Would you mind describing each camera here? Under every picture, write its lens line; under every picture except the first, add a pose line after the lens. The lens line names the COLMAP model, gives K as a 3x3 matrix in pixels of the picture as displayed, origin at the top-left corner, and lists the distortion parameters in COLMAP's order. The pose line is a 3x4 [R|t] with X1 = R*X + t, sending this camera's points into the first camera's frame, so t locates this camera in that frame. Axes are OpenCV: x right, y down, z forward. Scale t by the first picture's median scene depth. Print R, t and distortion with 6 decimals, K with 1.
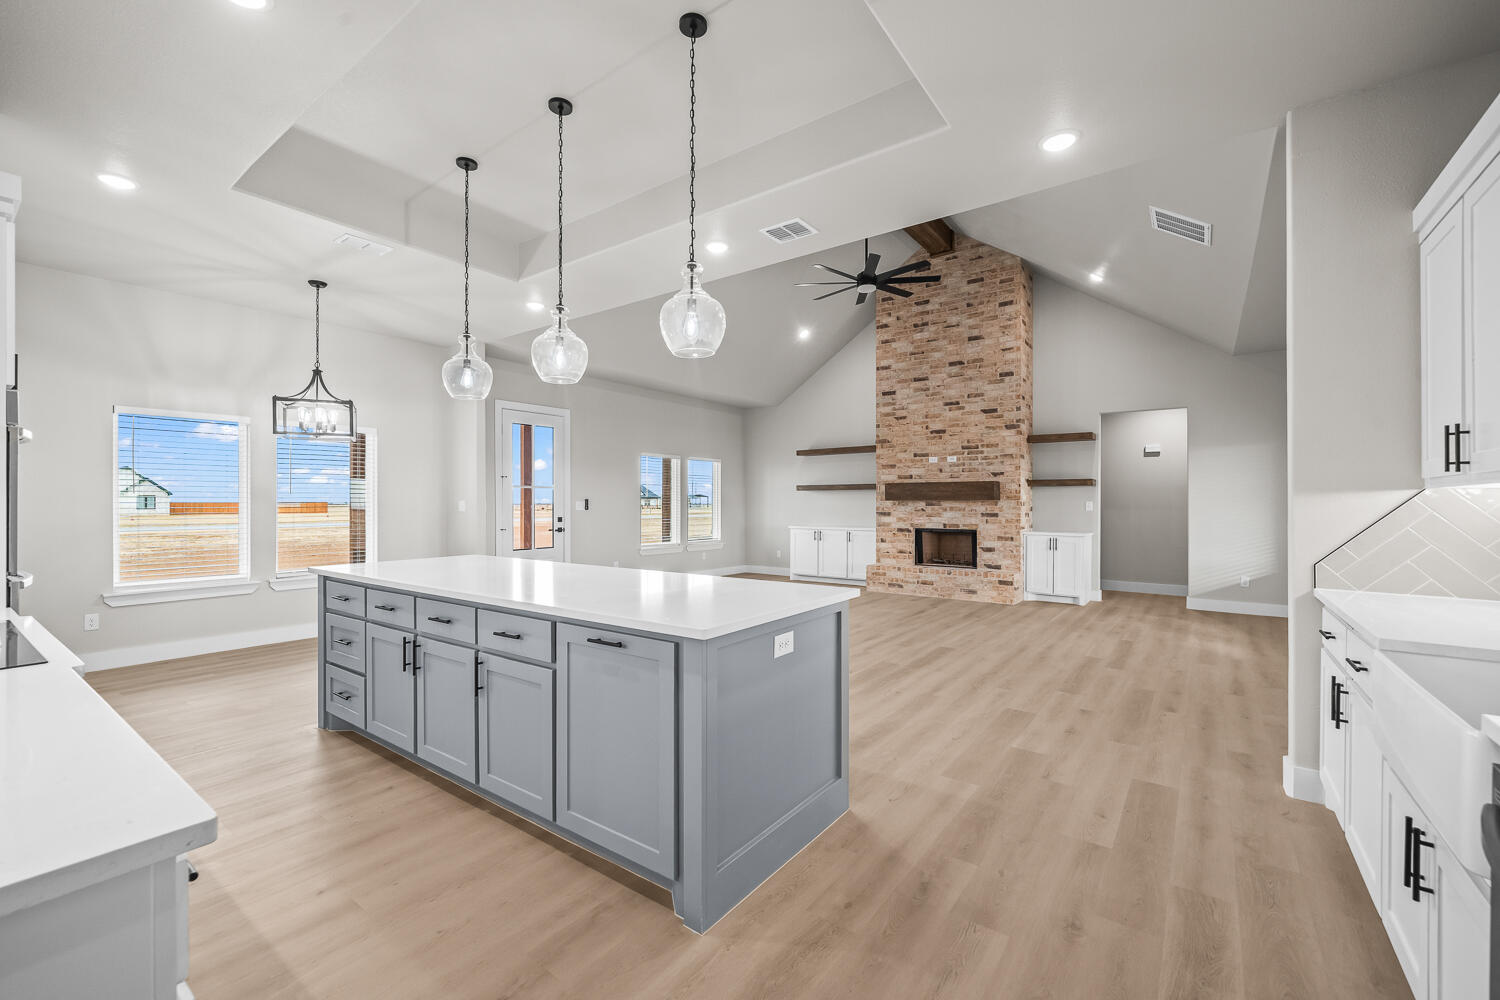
lens RADIAL K [[622.5, 0, 748.0], [0, 622.5, 501.5], [0, 0, 1]] dist [0.002856, -0.000028]
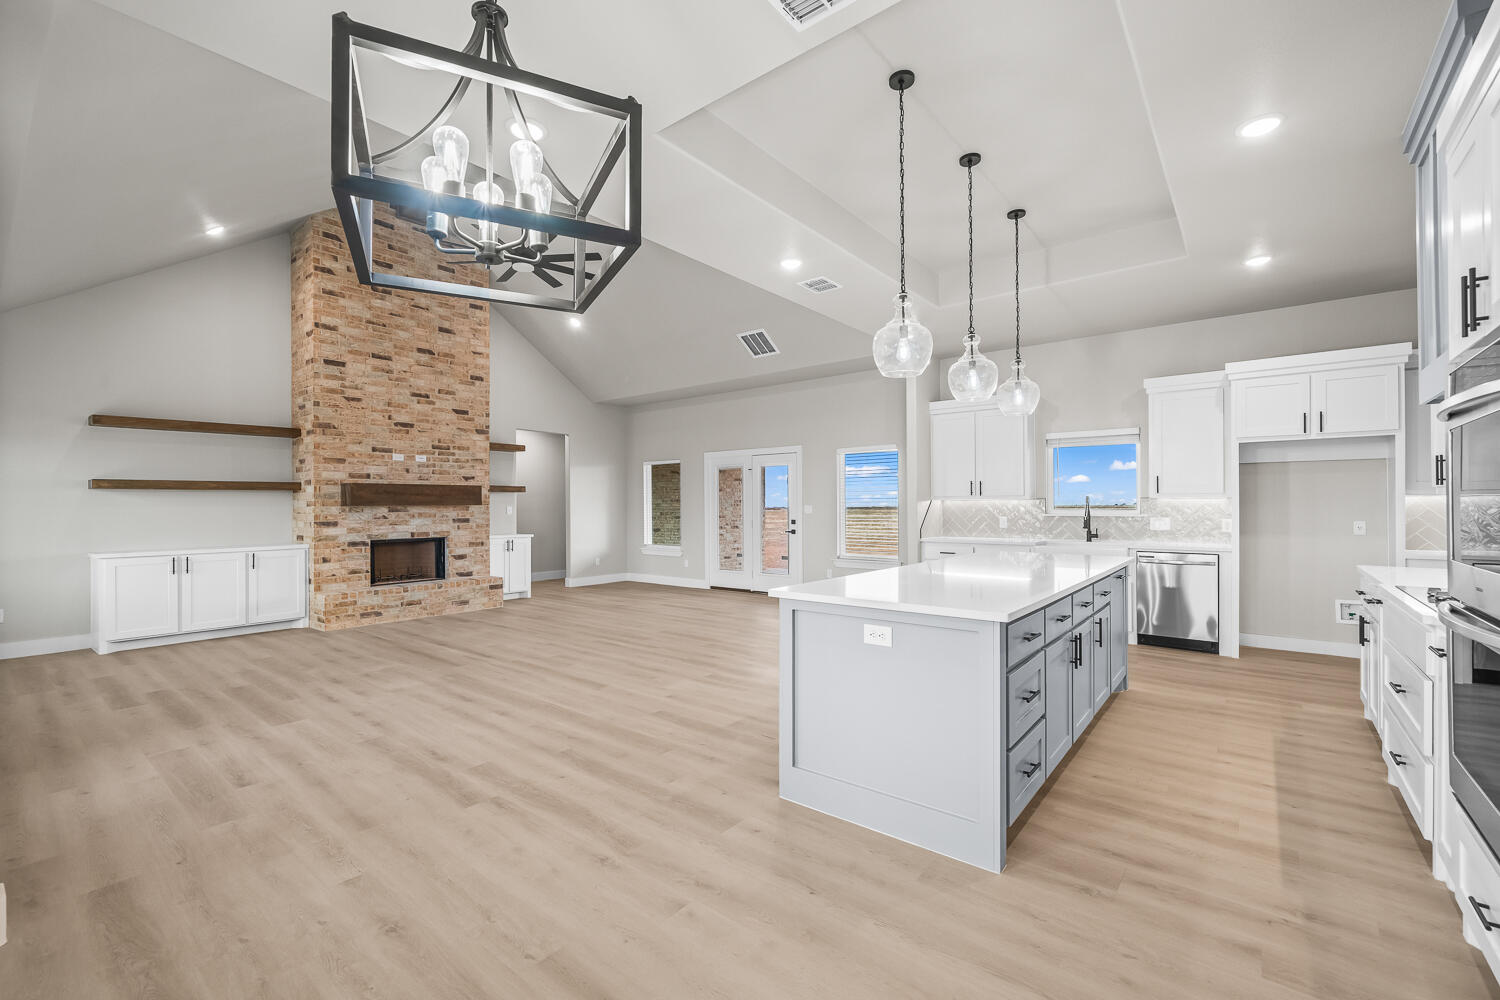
lens RADIAL K [[637.1, 0, 746.0], [0, 637.1, 499.1], [0, 0, 1]] dist [-0.001865, 0.001036]
pose [[0.043767, 0.005420, 0.999027, -0.546468], [0.001474, 0.999984, -0.005490, -0.005155], [-0.999041, 0.001713, 0.043759, 0.497847]]
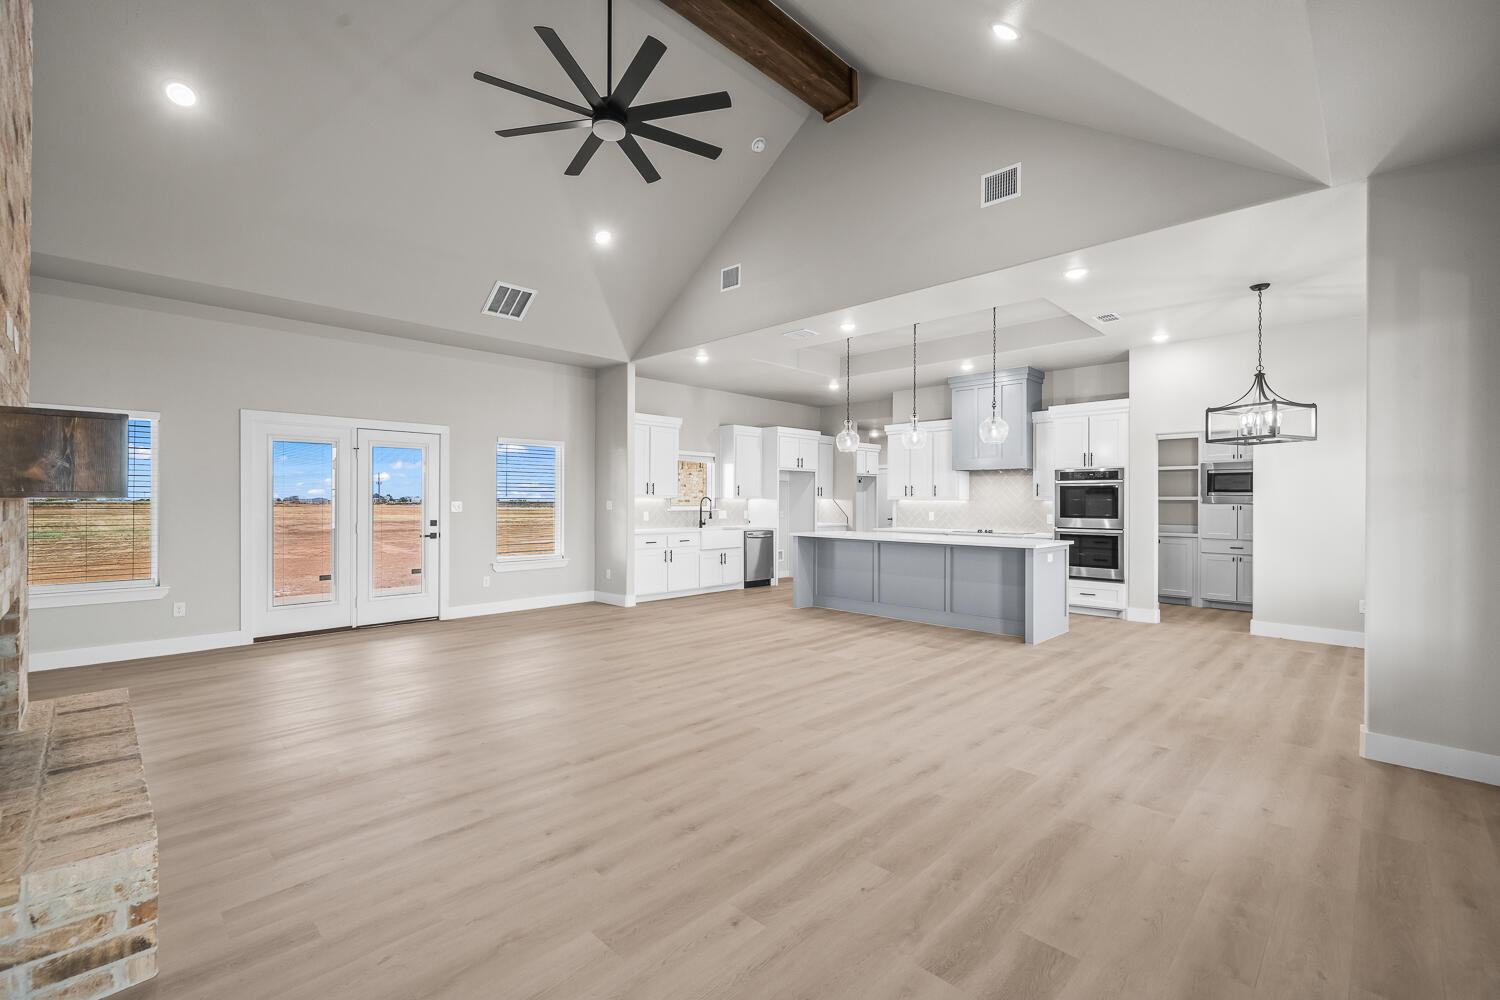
lens RADIAL K [[637.1, 0, 755.1], [0, 637.1, 499.4], [0, 0, 1]] dist [-0.001865, 0.001036]
pose [[-0.989719, -0.007316, 0.142842, 0.280409], [-0.008143, 0.999953, -0.005204, -0.001059], [-0.142797, -0.006313, -0.989732, 1.615358]]
